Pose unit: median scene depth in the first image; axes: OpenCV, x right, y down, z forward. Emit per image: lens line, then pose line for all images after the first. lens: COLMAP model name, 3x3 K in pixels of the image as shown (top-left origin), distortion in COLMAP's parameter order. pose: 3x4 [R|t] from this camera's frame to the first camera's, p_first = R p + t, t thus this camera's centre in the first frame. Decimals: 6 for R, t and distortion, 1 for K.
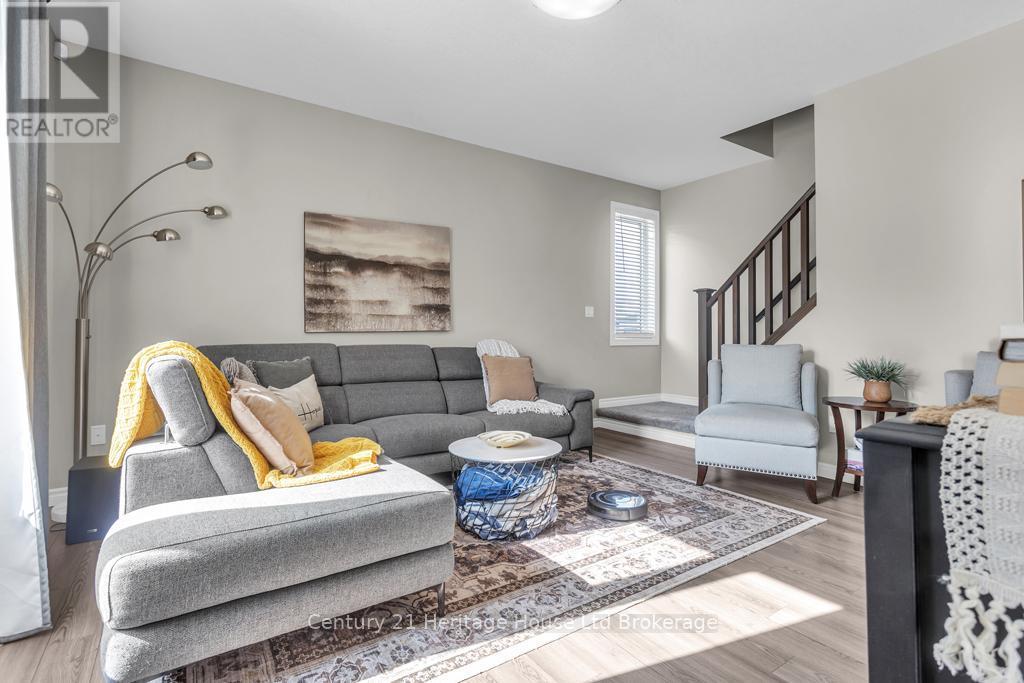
lens RADIAL K [[498.8, 0, 513.3], [0, 498.8, 326.0], [0, 0, 1]] dist [0.000919, 0.000278]
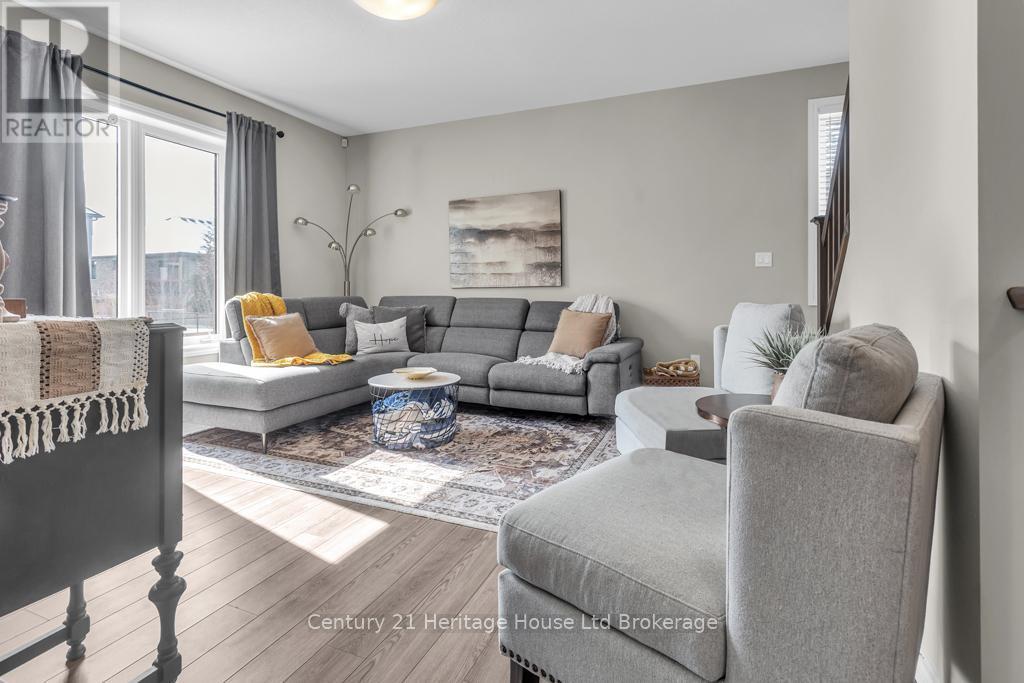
lens RADIAL K [[506.3, 0, 509.4], [0, 506.3, 287.2], [0, 0, 1]] dist [0.000511, 0.000096]
pose [[0.535003, -0.005870, -0.844830, 0.835802], [0.012024, 0.999927, 0.000667, 0.011296], [0.844764, -0.010515, 0.535035, 0.374906]]
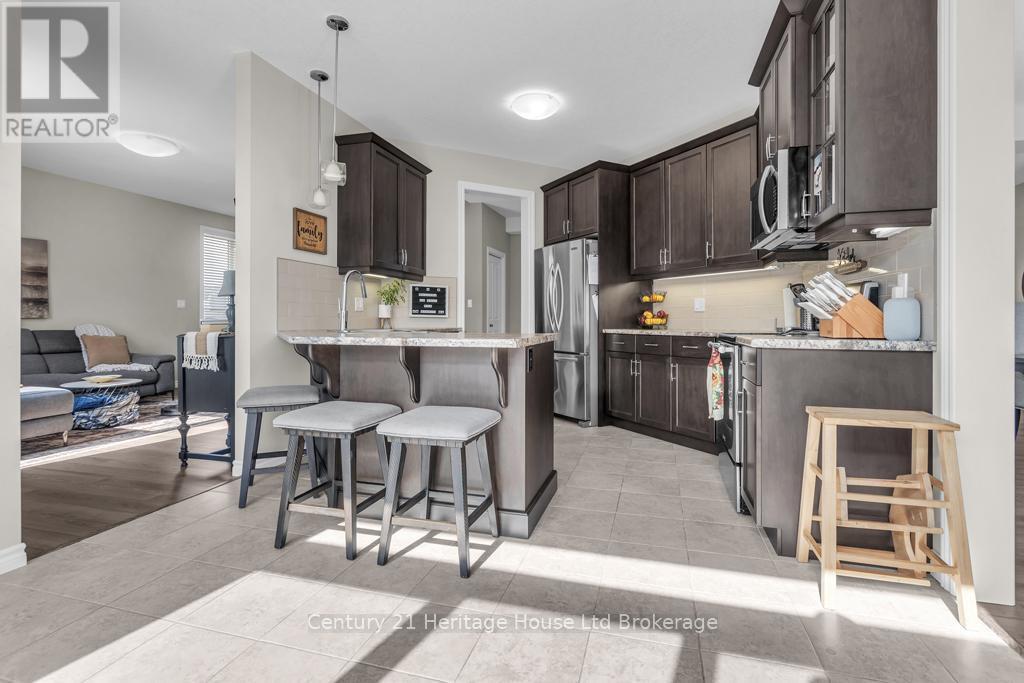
lens RADIAL K [[488.6, 0, 511.3], [0, 488.6, 319.0], [0, 0, 1]] dist [0.000963, 0.000083]
pose [[0.777504, -0.004230, 0.628864, 0.015652], [-0.004871, 0.999907, 0.012749, -0.011962], [-0.628860, -0.012976, 0.777411, -0.913694]]
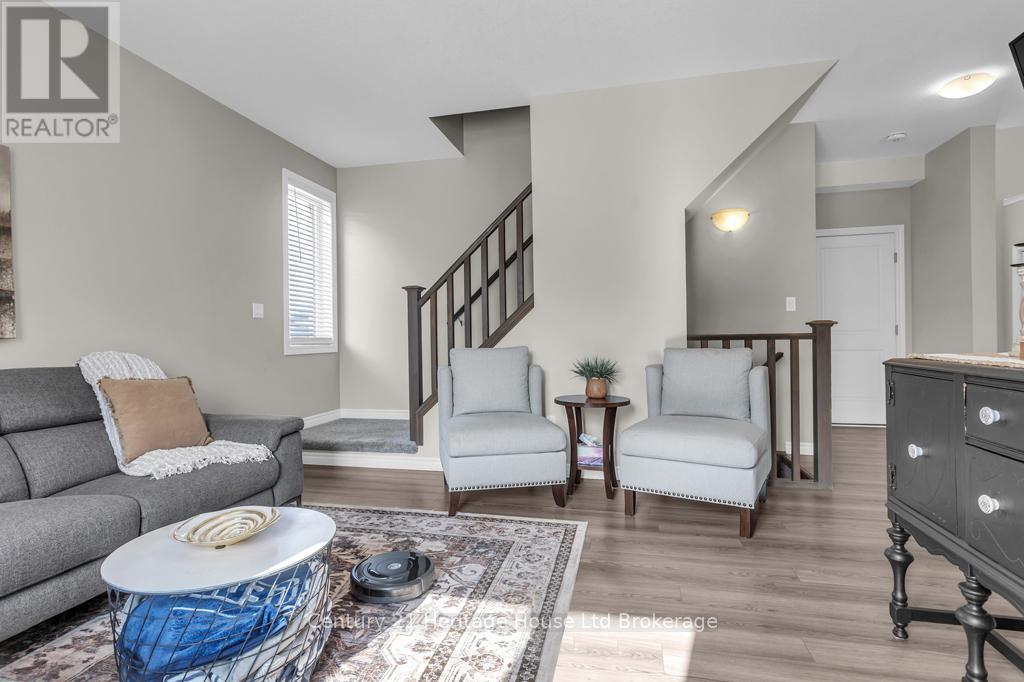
lens RADIAL K [[511.0, 0, 507.9], [0, 511.0, 338.8], [0, 0, 1]] dist [0.000138, 0.000363]
pose [[0.740582, -0.015958, 0.671776, -0.118624], [0.006059, 0.999836, 0.017072, 0.004458], [-0.671938, -0.008573, 0.740557, 0.261252]]
